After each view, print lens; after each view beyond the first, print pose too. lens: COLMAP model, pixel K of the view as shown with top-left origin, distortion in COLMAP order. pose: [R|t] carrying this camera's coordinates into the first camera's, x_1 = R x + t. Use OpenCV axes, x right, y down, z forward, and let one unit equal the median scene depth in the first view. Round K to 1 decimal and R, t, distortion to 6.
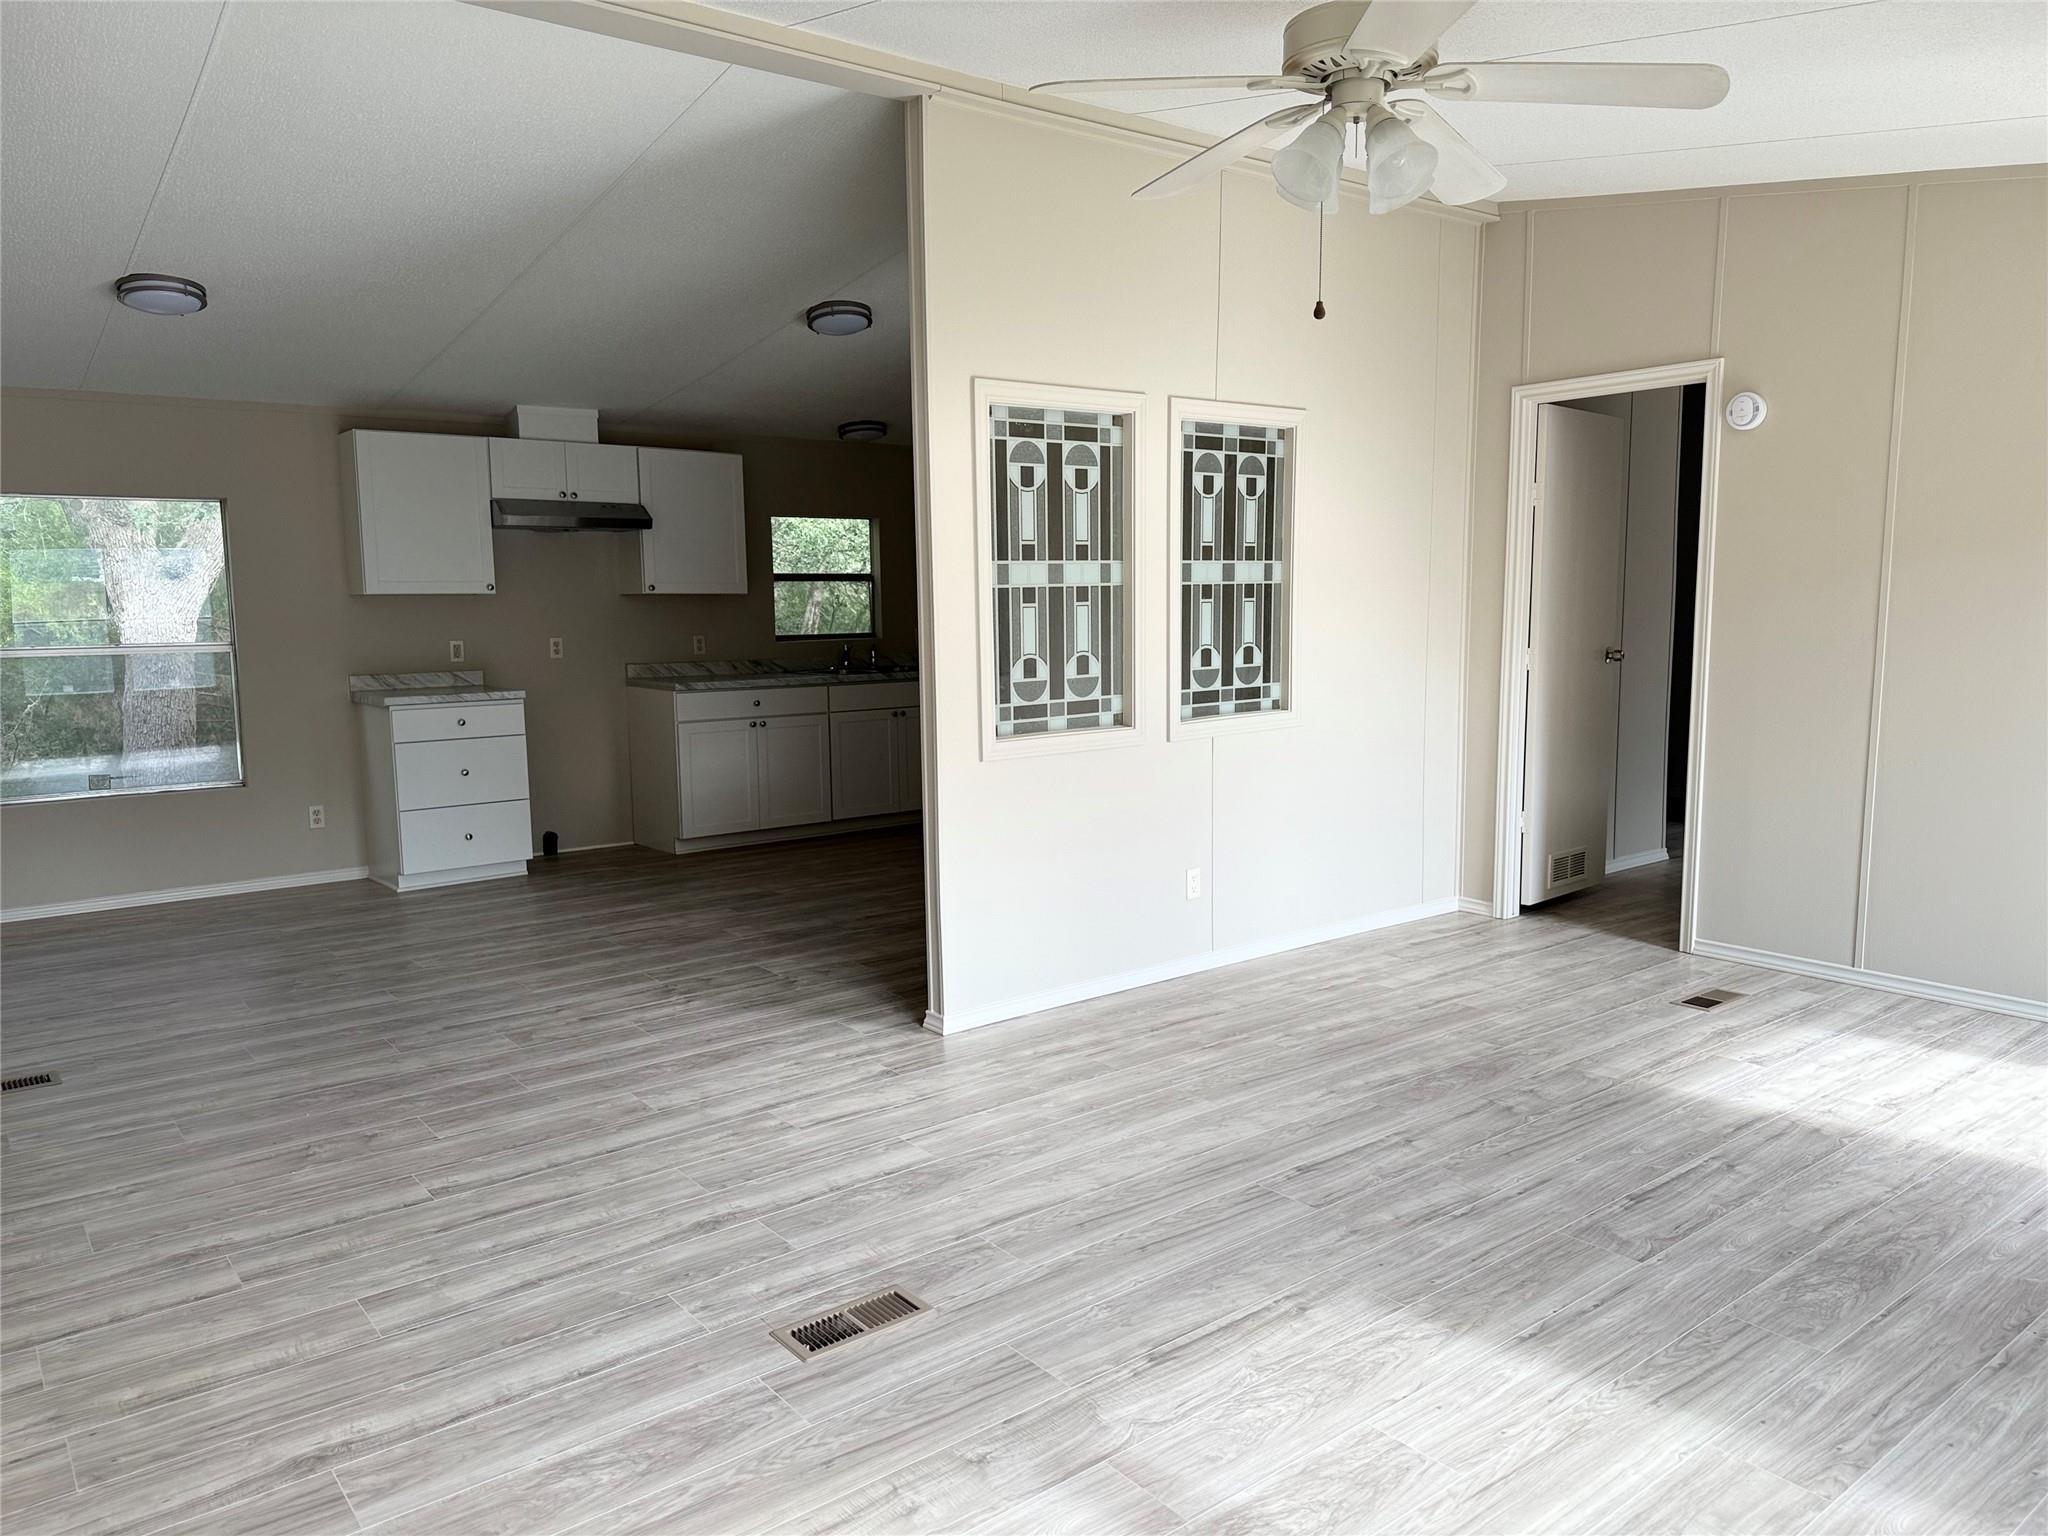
lens RADIAL K [[1427.0, 0, 1020.5], [0, 1427.0, 763.6], [0, 0, 1]] dist [0.121670, -0.182262]
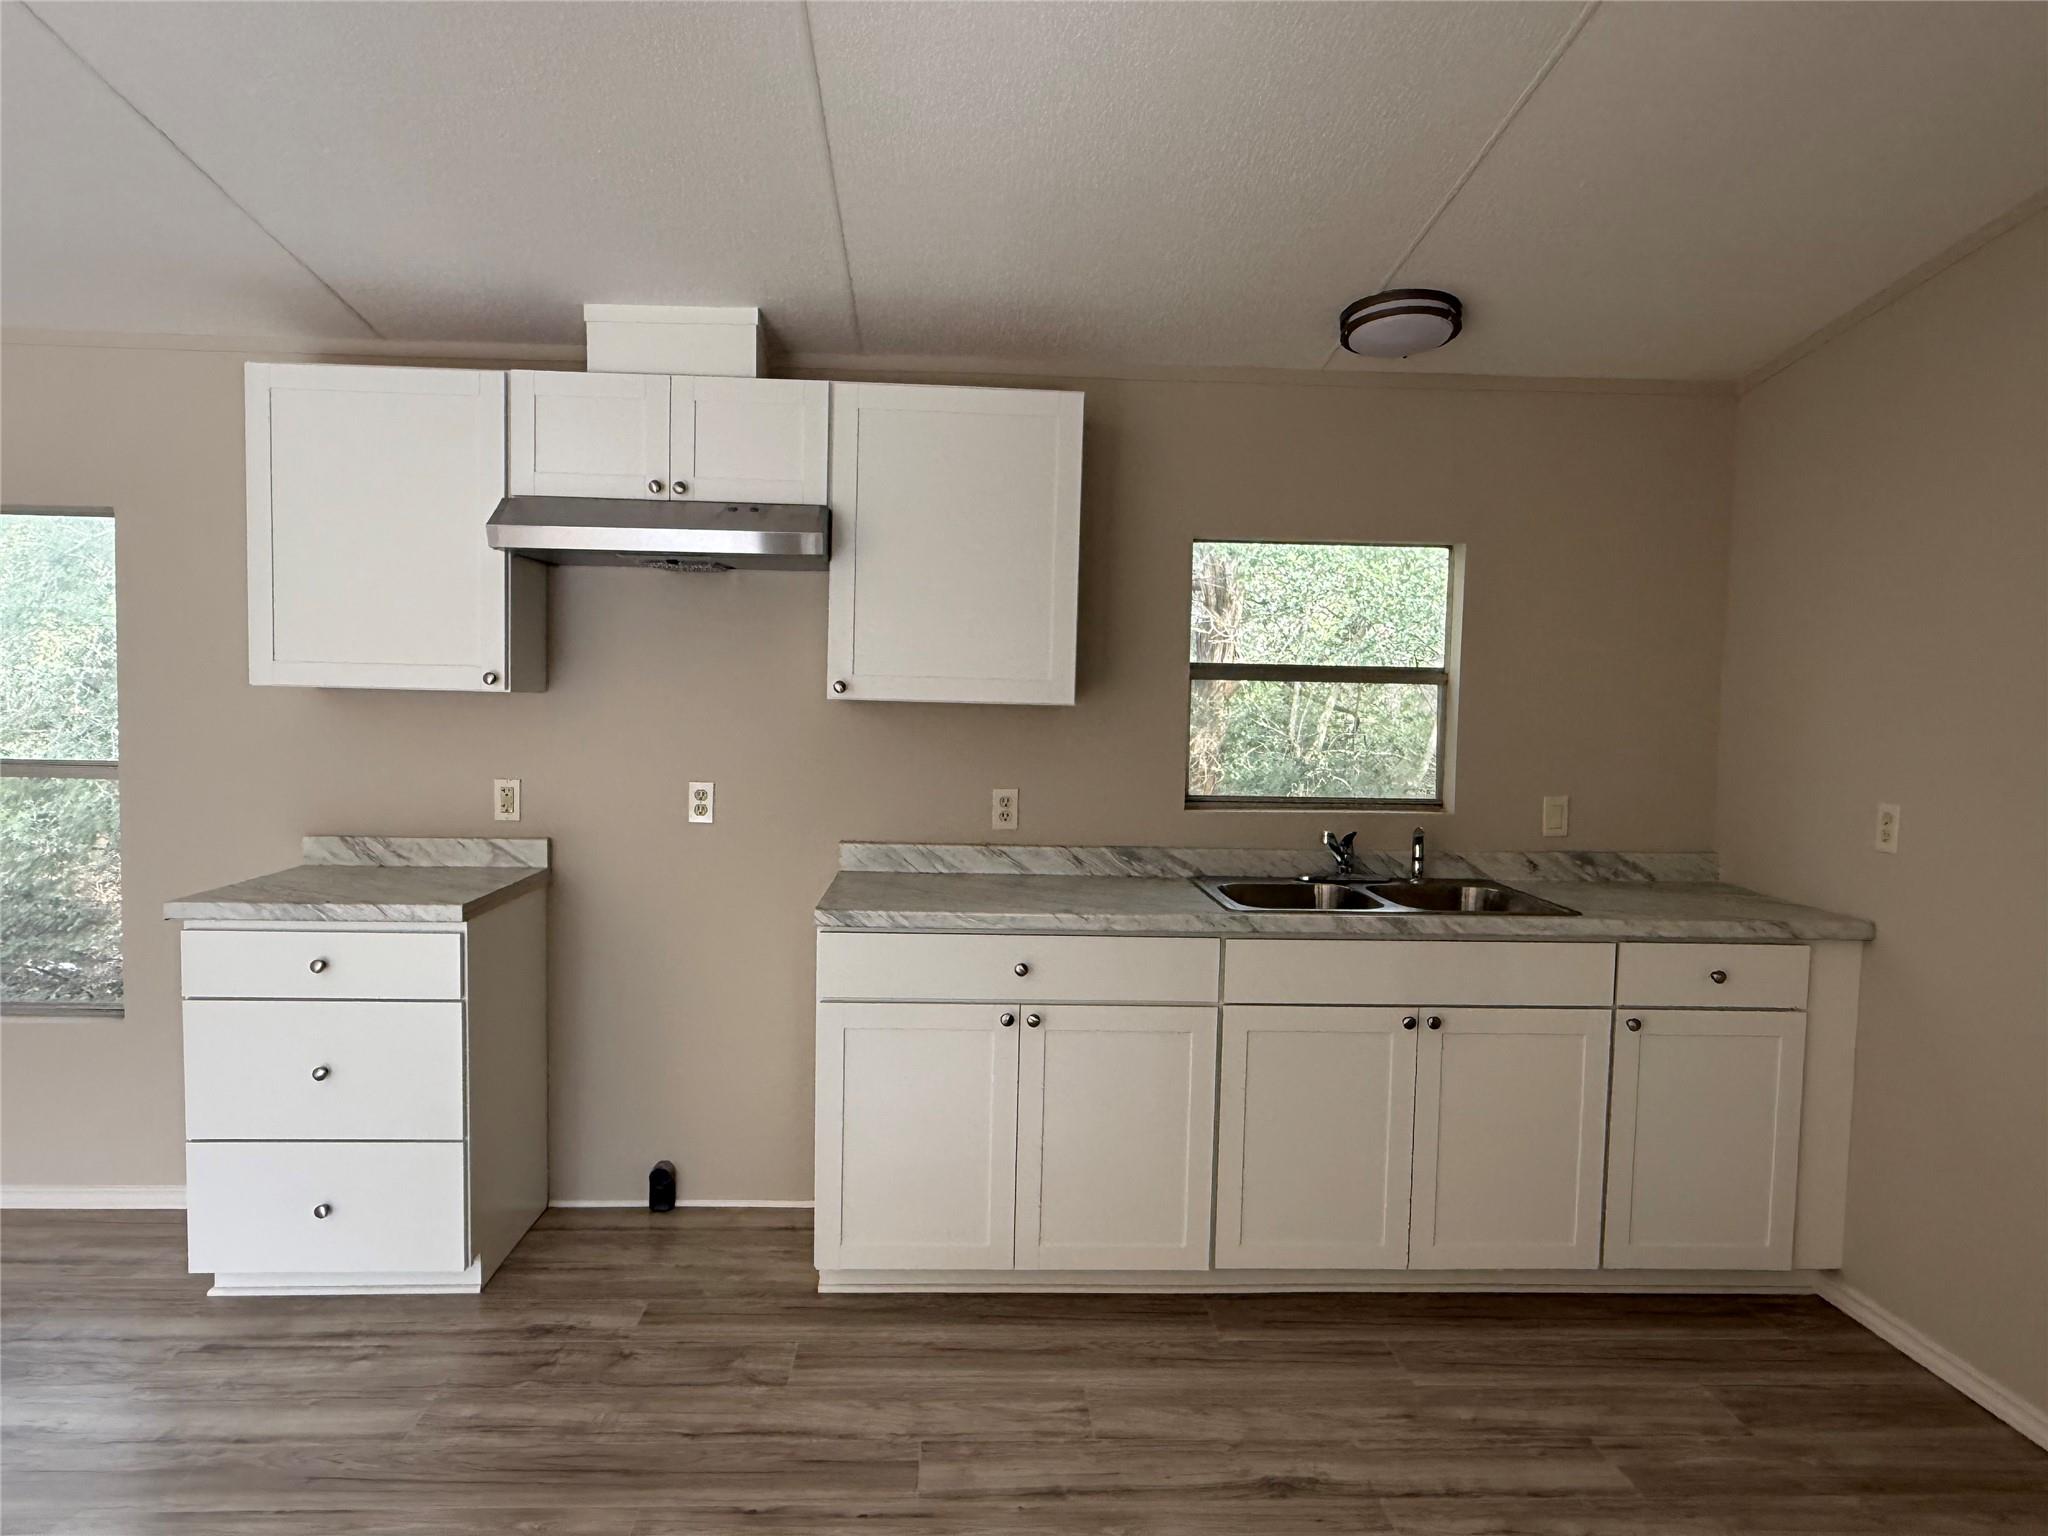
lens RADIAL K [[1315.3, 0, 1008.0], [0, 1315.3, 772.4], [0, 0, 1]] dist [0.002459, 0.003439]
pose [[0.812955, 0.066830, -0.578479, 0.046984], [-0.100480, 0.994591, -0.026305, -0.147839], [0.573592, 0.079511, 0.815273, 1.143993]]
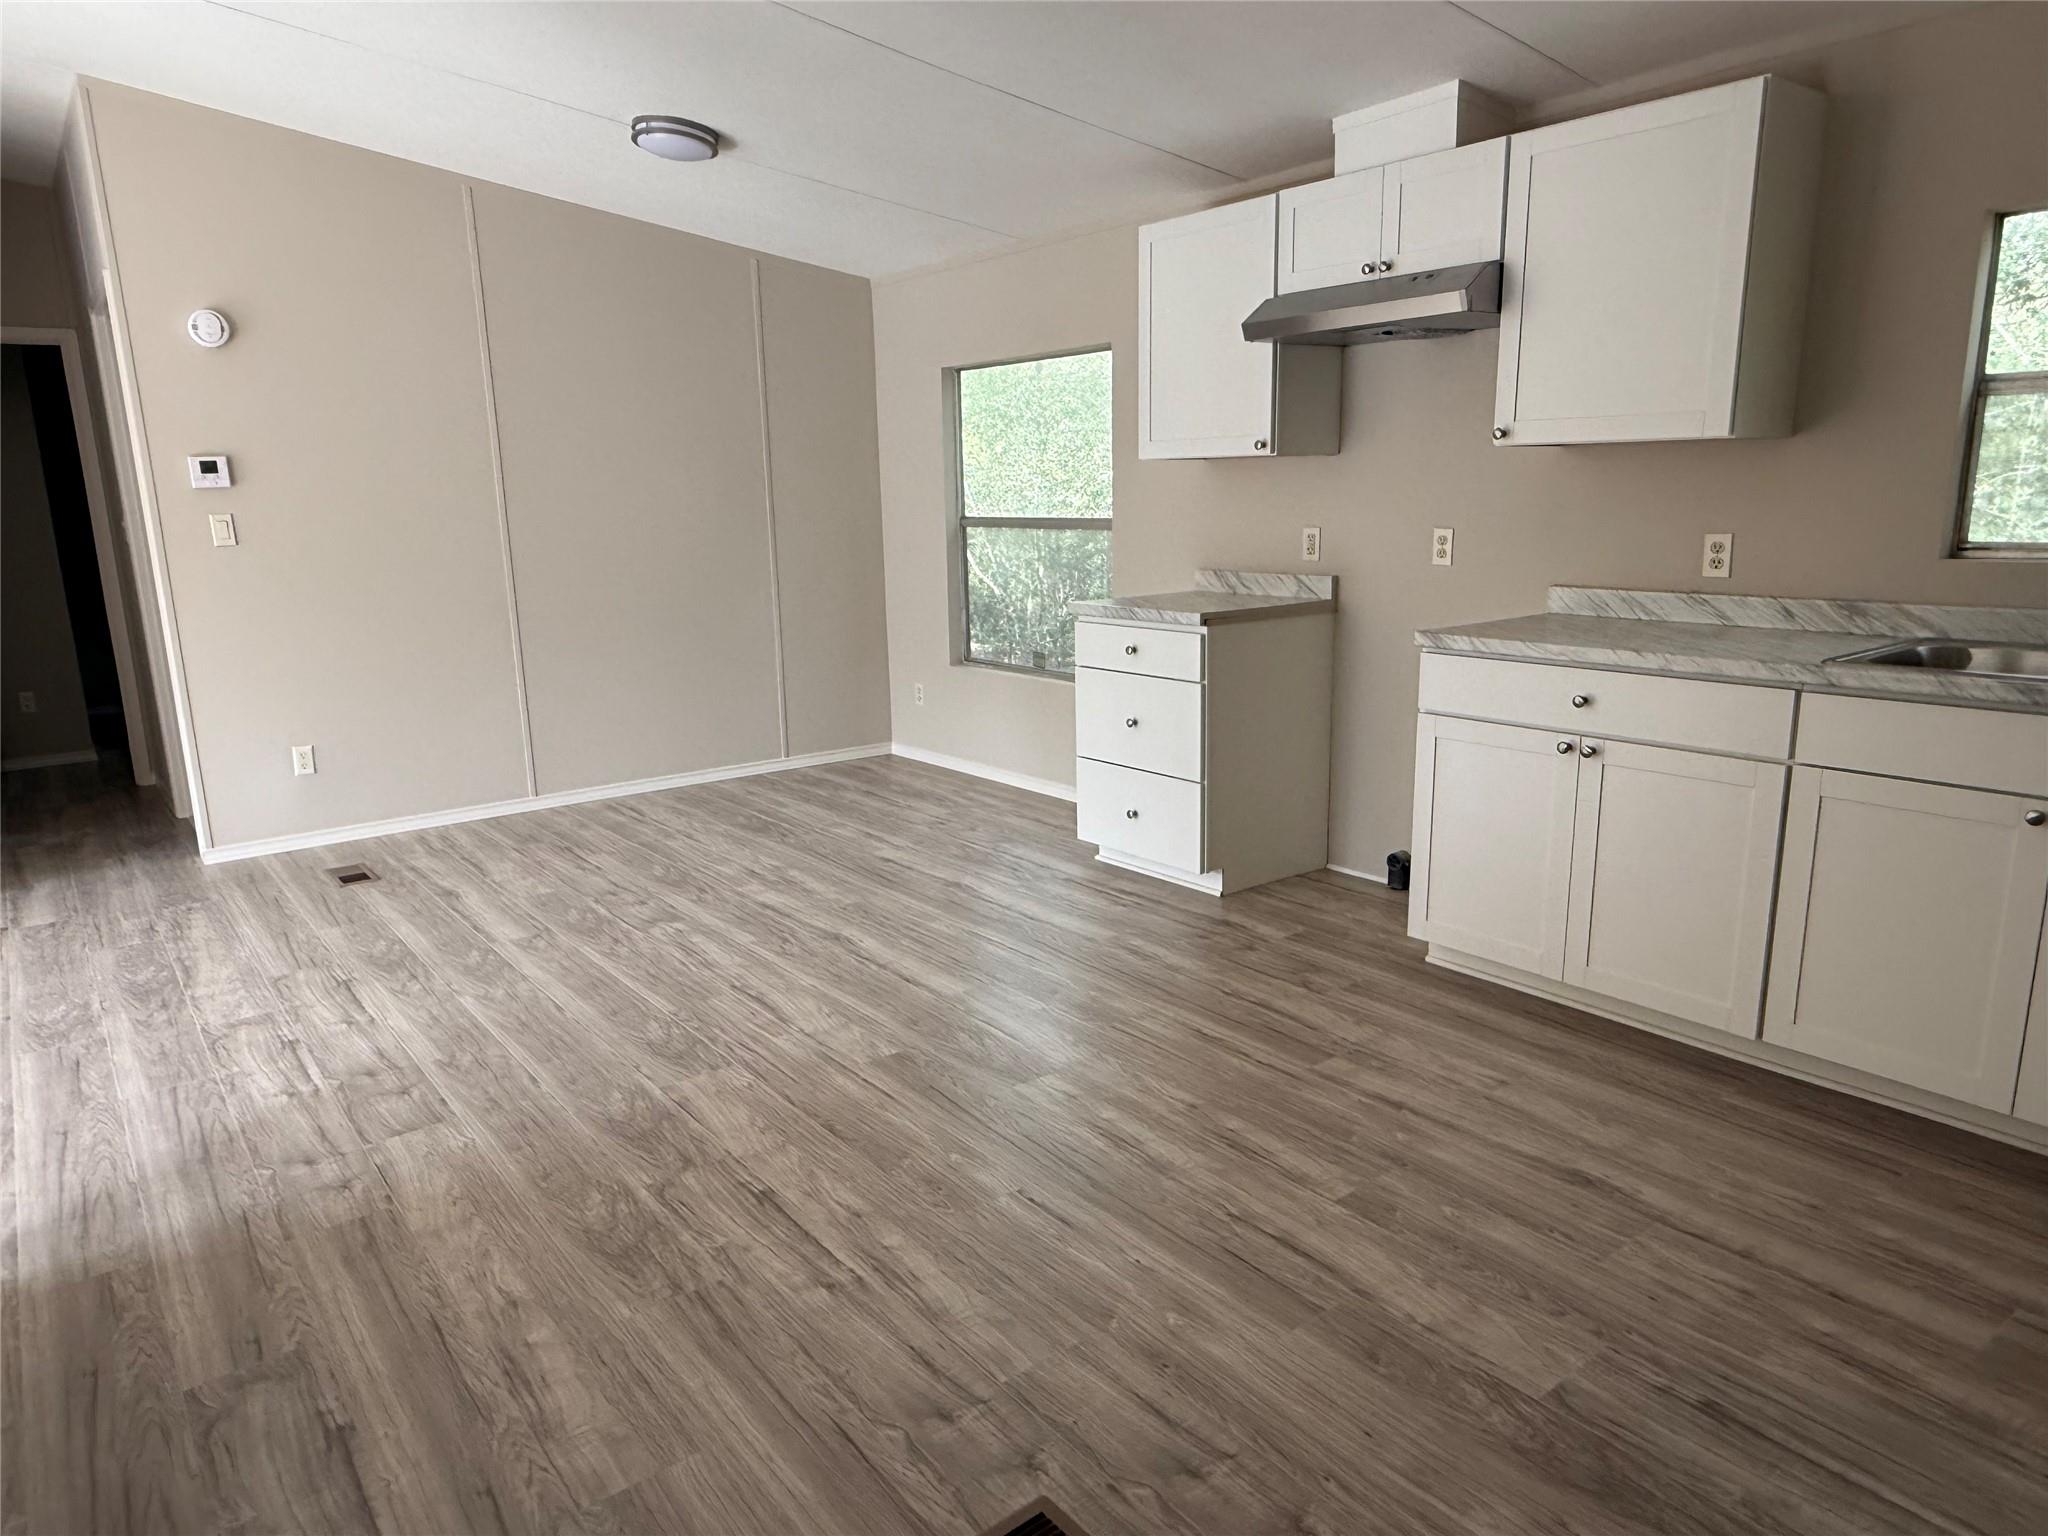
lens RADIAL K [[1315.3, 0, 1008.0], [0, 1315.3, 772.4], [0, 0, 1]] dist [0.002459, 0.003439]
pose [[-0.016328, 0.227193, -0.973713, 0.345272], [-0.093719, 0.969208, 0.227714, -0.159351], [0.995465, 0.094973, 0.005467, 1.386650]]
